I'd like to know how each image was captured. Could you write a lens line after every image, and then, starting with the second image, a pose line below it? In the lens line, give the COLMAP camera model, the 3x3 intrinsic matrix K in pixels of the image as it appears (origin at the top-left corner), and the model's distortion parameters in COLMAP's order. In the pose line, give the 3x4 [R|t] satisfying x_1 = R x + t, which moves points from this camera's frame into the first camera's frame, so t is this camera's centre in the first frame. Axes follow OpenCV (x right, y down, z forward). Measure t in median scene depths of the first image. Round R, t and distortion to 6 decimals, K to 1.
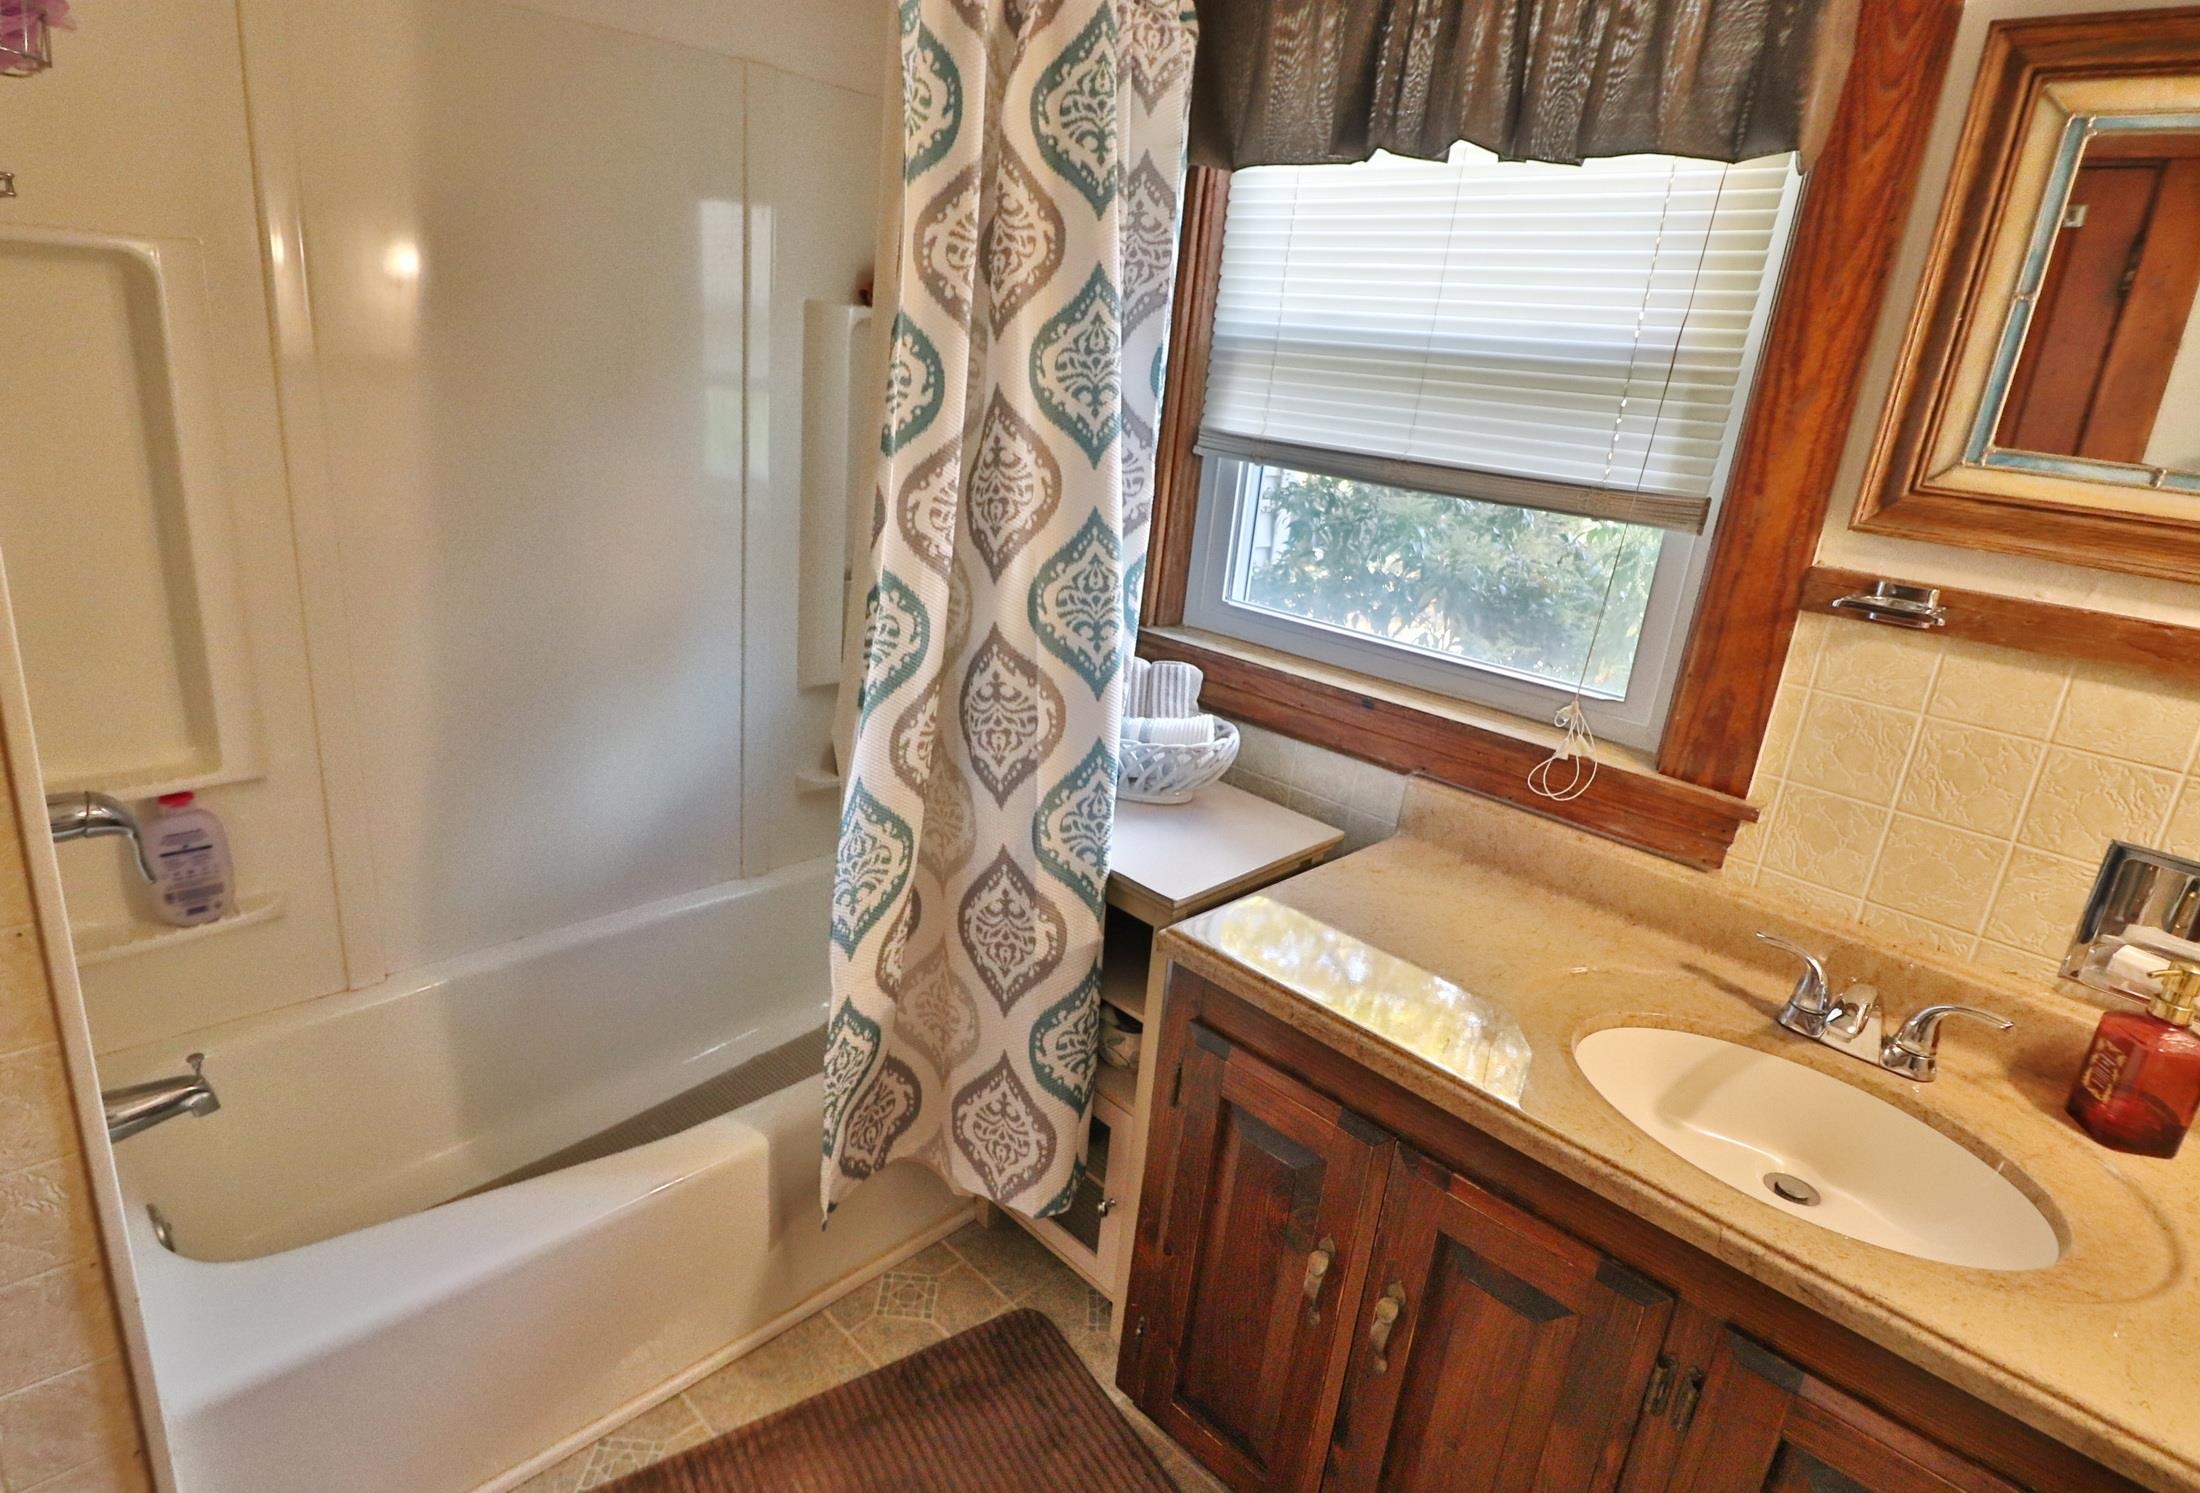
lens RADIAL K [[1136.0, 0, 1100.0], [0, 1136.0, 746.5], [0, 0, 1]] dist [-0.034285, 0.000246]
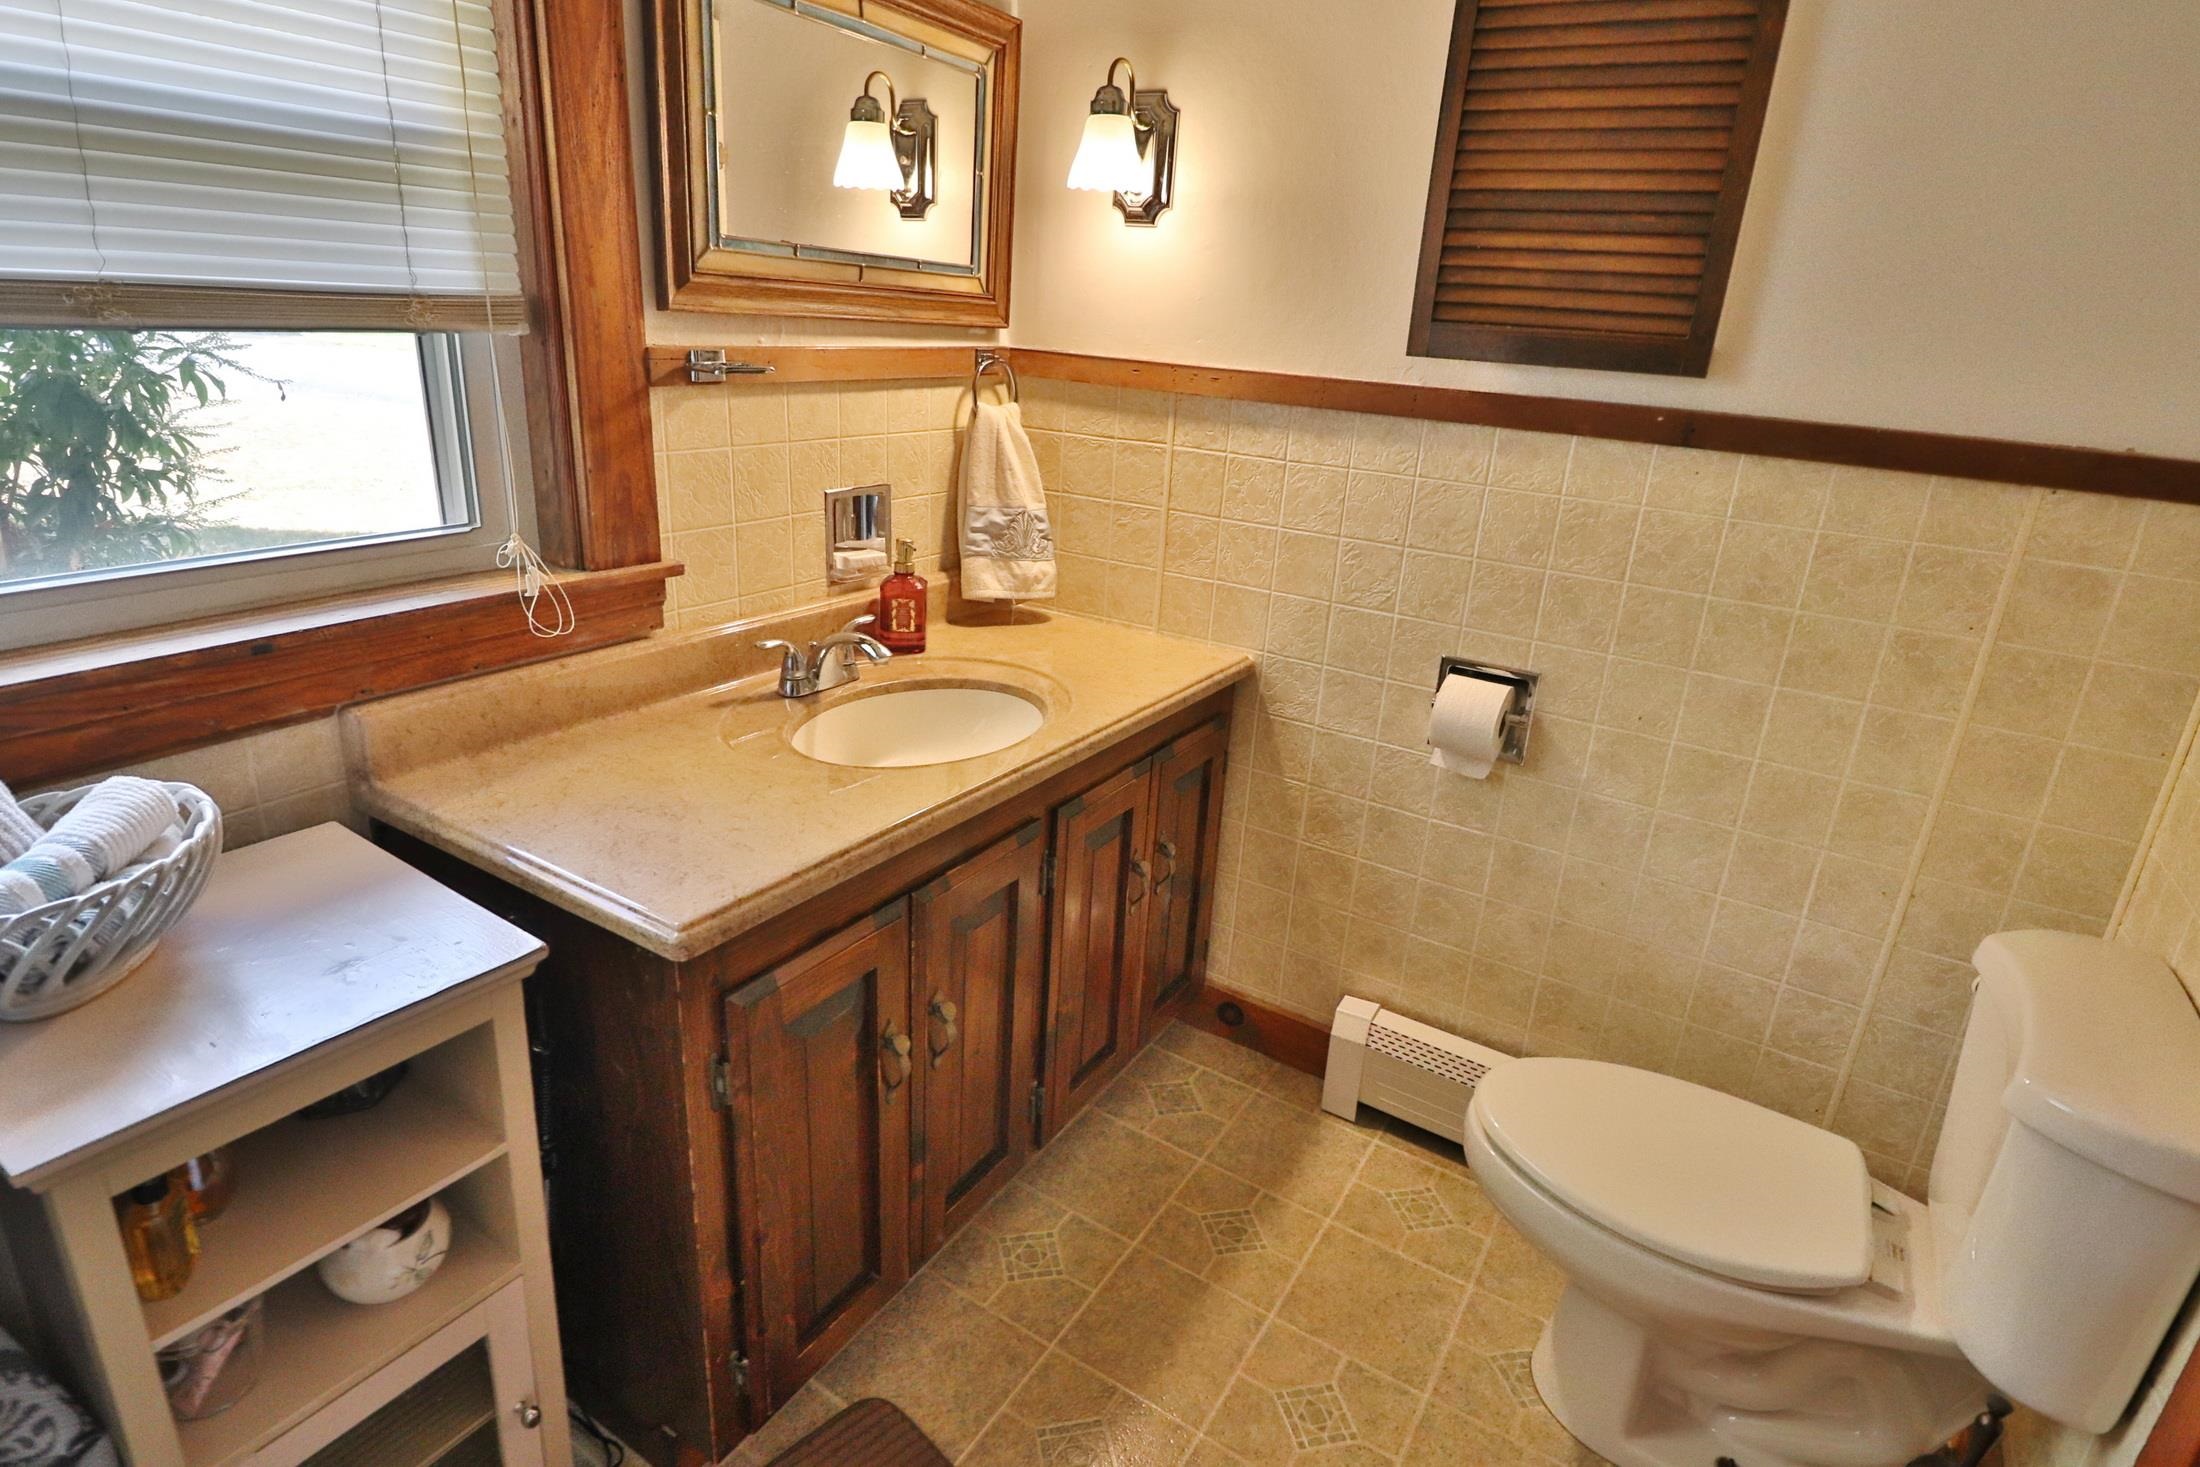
lens RADIAL K [[1134.8, 0, 1094.1], [0, 1134.8, 718.8], [0, 0, 1]] dist [0.002066, -0.015188]
pose [[-0.201666, -0.427410, 0.881278, -0.643895], [0.225562, 0.855313, 0.466434, -0.271339], [-0.953128, 0.292847, -0.076080, 0.751728]]
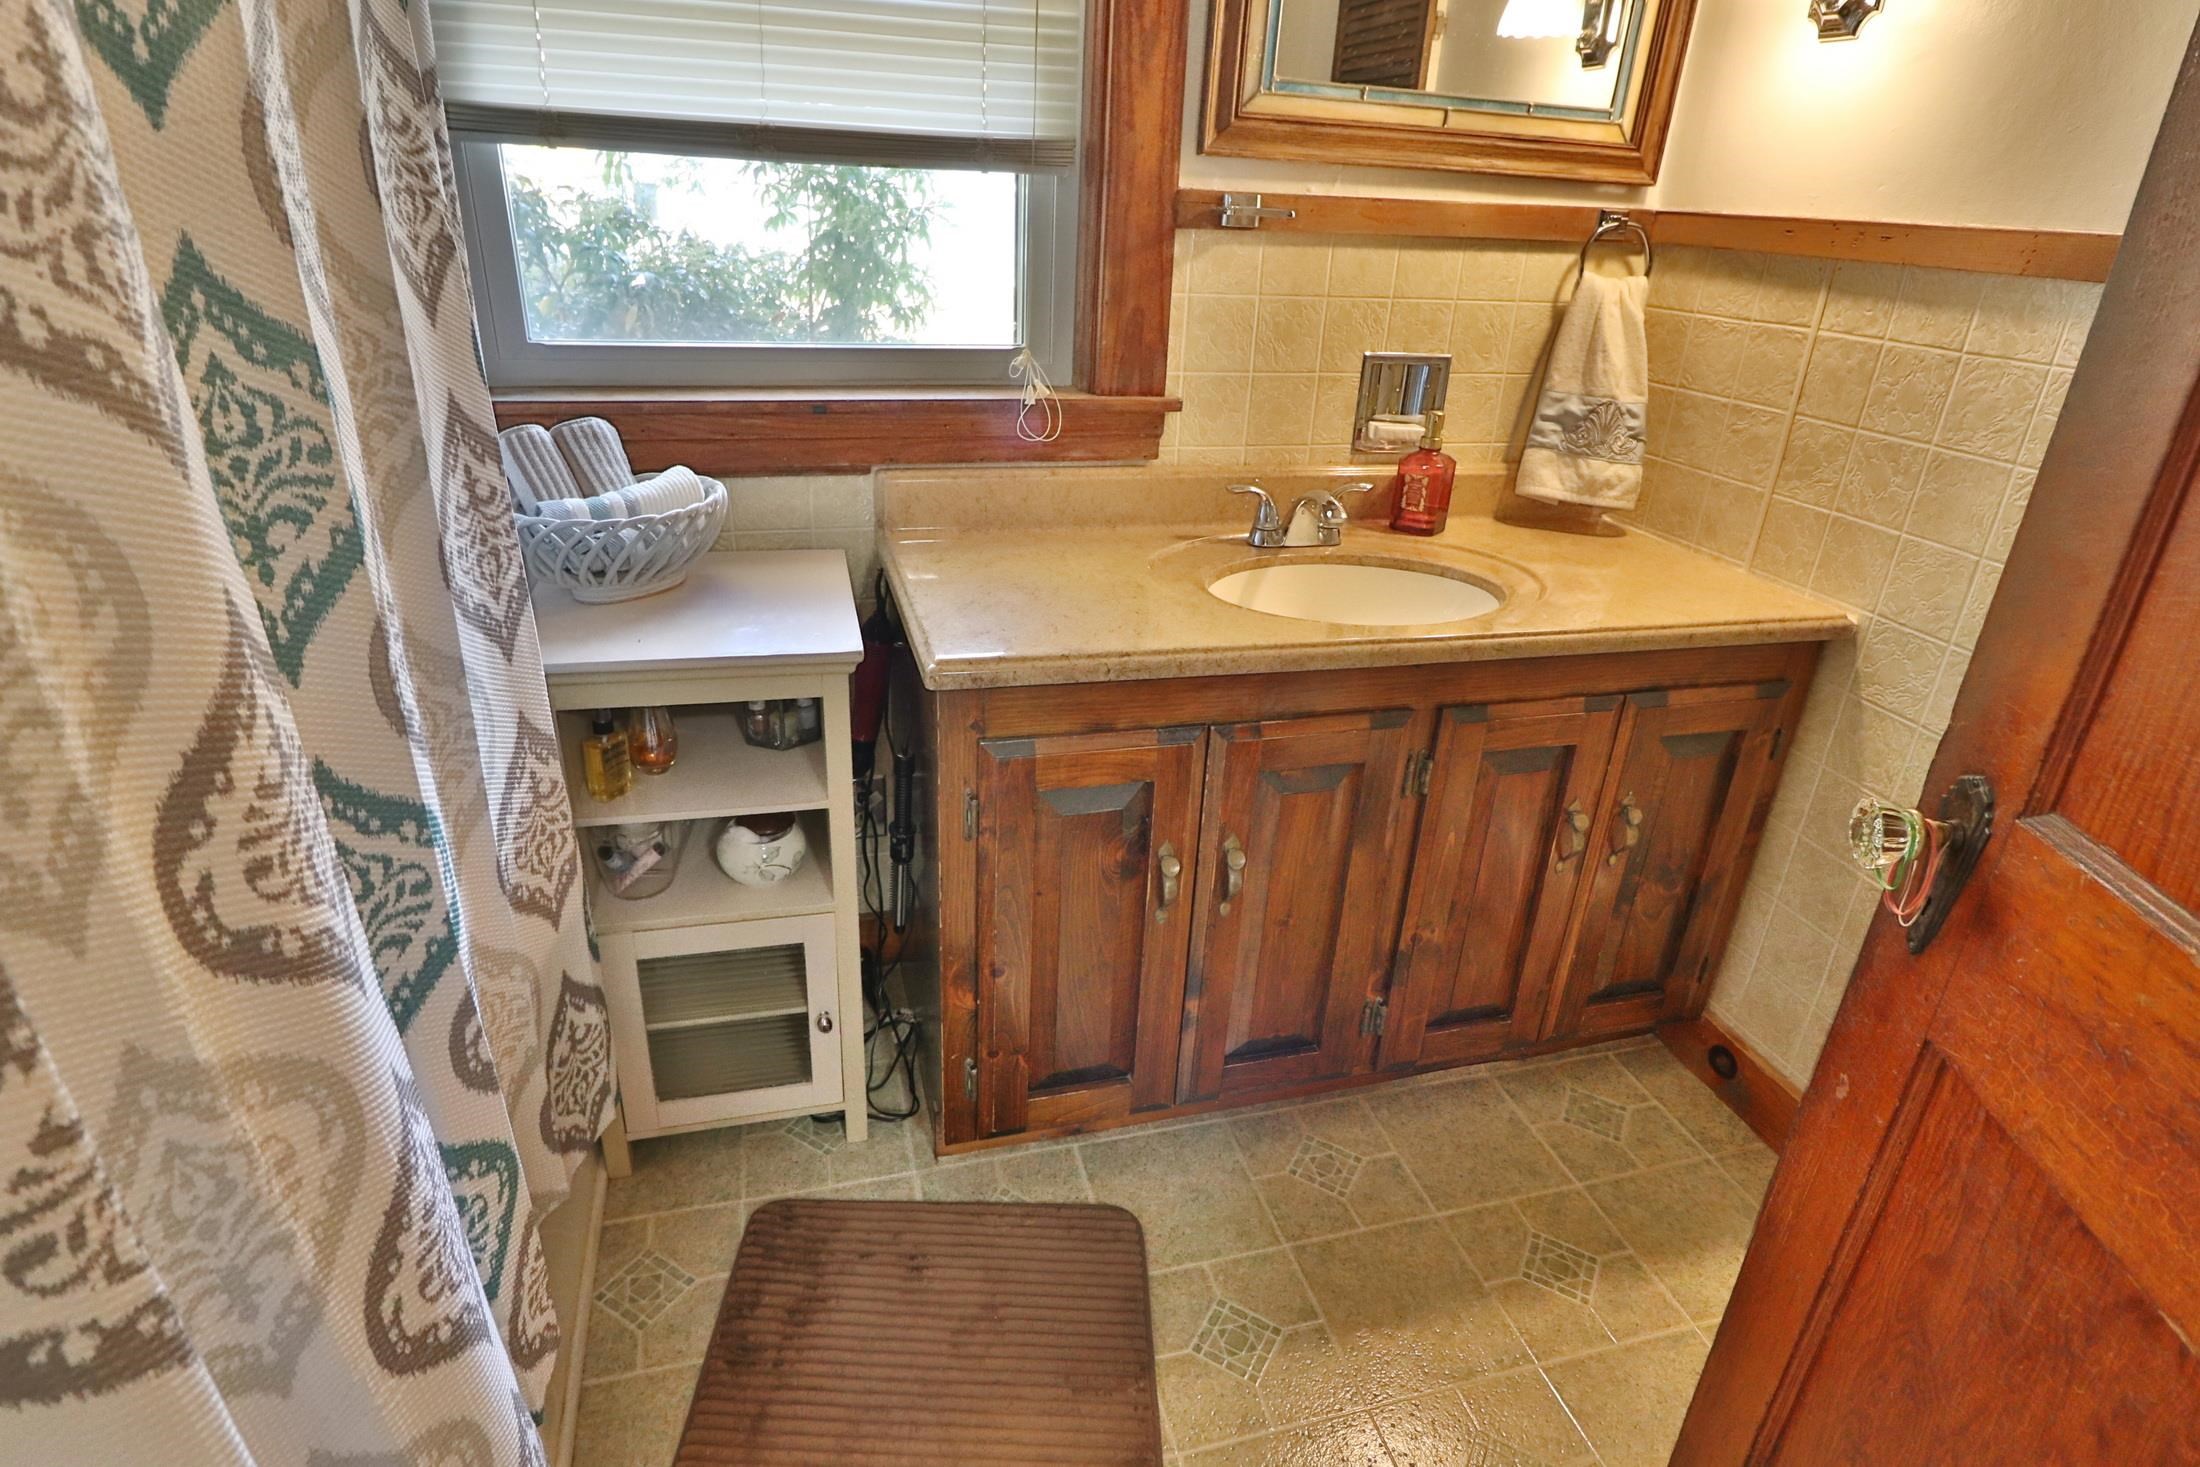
lens RADIAL K [[1134.8, 0, 1094.1], [0, 1134.8, 718.8], [0, 0, 1]] dist [0.002066, -0.015188]
pose [[0.507128, -0.422741, 0.751073, -0.598715], [0.270443, 0.905484, 0.327047, -0.065524], [-0.818341, 0.037268, 0.573523, 0.371401]]
